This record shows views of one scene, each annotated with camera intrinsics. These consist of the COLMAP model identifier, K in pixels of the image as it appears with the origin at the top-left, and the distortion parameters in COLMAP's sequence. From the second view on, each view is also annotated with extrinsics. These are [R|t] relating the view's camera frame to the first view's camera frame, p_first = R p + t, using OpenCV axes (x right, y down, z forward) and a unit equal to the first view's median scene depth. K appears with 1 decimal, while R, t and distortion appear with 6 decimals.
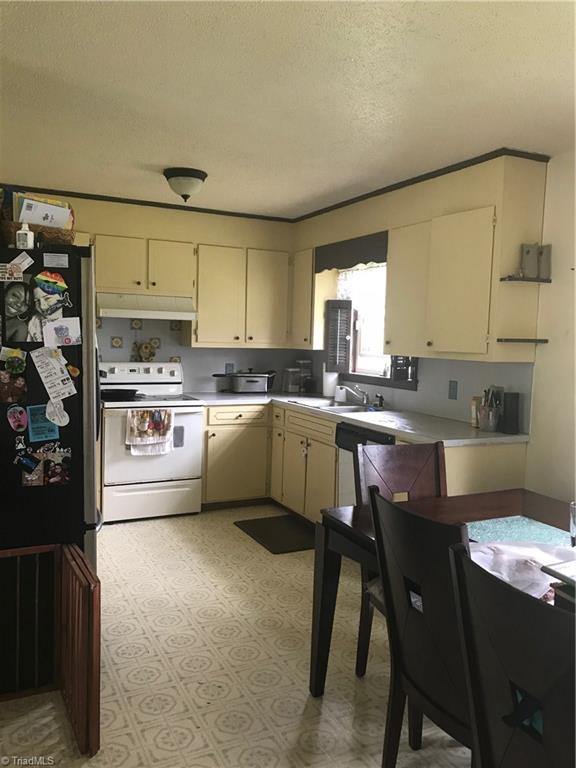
lens RADIAL K [[626.4, 0, 288.5], [0, 626.4, 387.4], [0, 0, 1]] dist [0.036979, -0.037421]
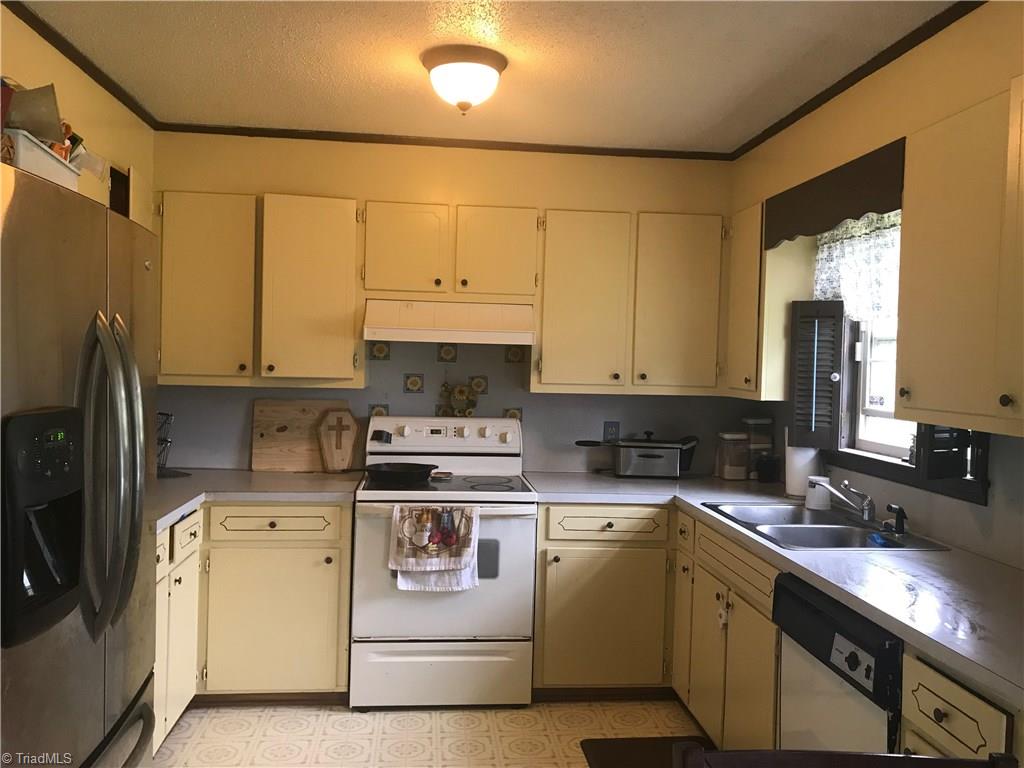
lens RADIAL K [[835.2, 0, 504.9], [0, 835.2, 372.9], [0, 0, 1]] dist [0.036979, -0.037421]
pose [[0.932570, 0.003067, -0.360976, 0.093041], [-0.029446, 0.997278, -0.067598, -0.031562], [0.359786, 0.073669, 0.930122, 0.307917]]
